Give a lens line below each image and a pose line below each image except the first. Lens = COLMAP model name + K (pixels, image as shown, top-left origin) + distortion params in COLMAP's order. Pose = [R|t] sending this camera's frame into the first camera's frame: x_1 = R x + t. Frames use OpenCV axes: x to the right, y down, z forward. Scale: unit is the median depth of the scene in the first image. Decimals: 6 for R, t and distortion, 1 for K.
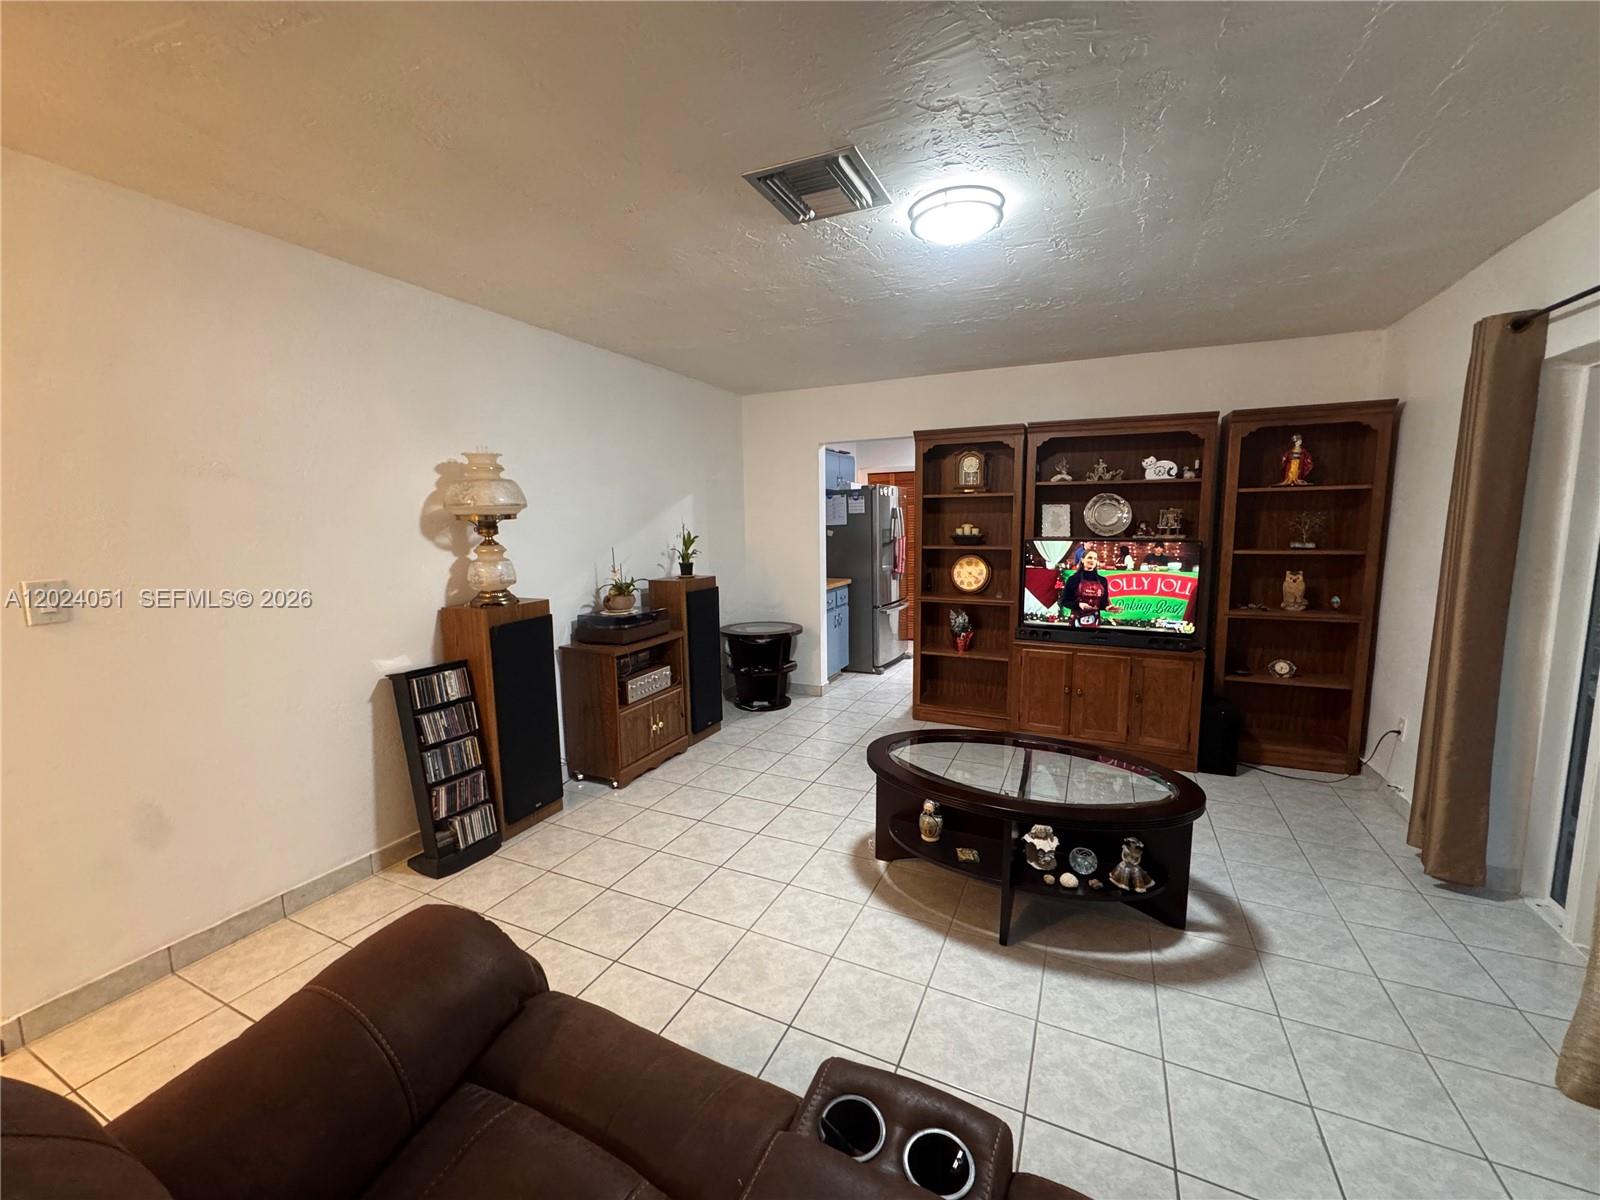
lens RADIAL K [[637.4, 0, 799.4], [0, 637.4, 588.7], [0, 0, 1]] dist [-0.002429, 0.000380]
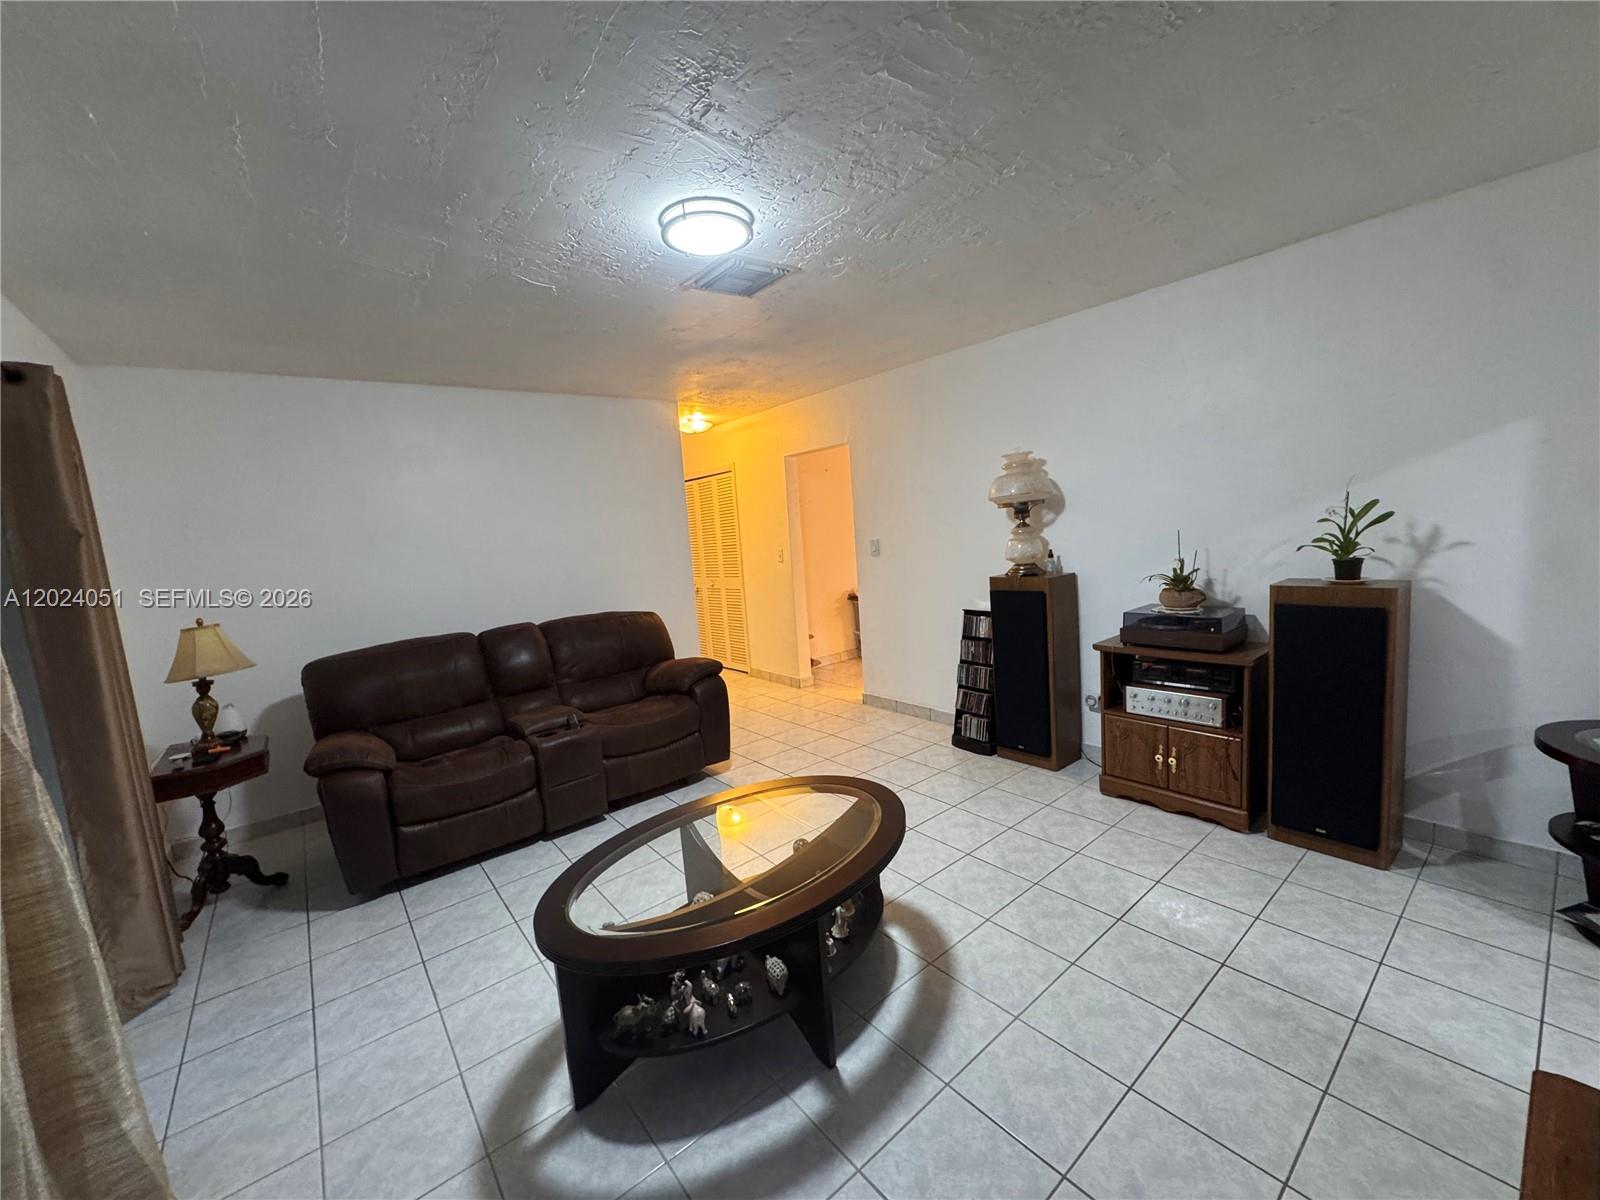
lens RADIAL K [[637.4, 0, 802.8], [0, 637.4, 598.0], [0, 0, 1]] dist [-0.002429, 0.000380]
pose [[-0.429273, 0.149631, -0.890694, 0.648983], [-0.019466, 0.984419, 0.174758, -0.111695], [0.902965, 0.092357, -0.419672, 0.914006]]
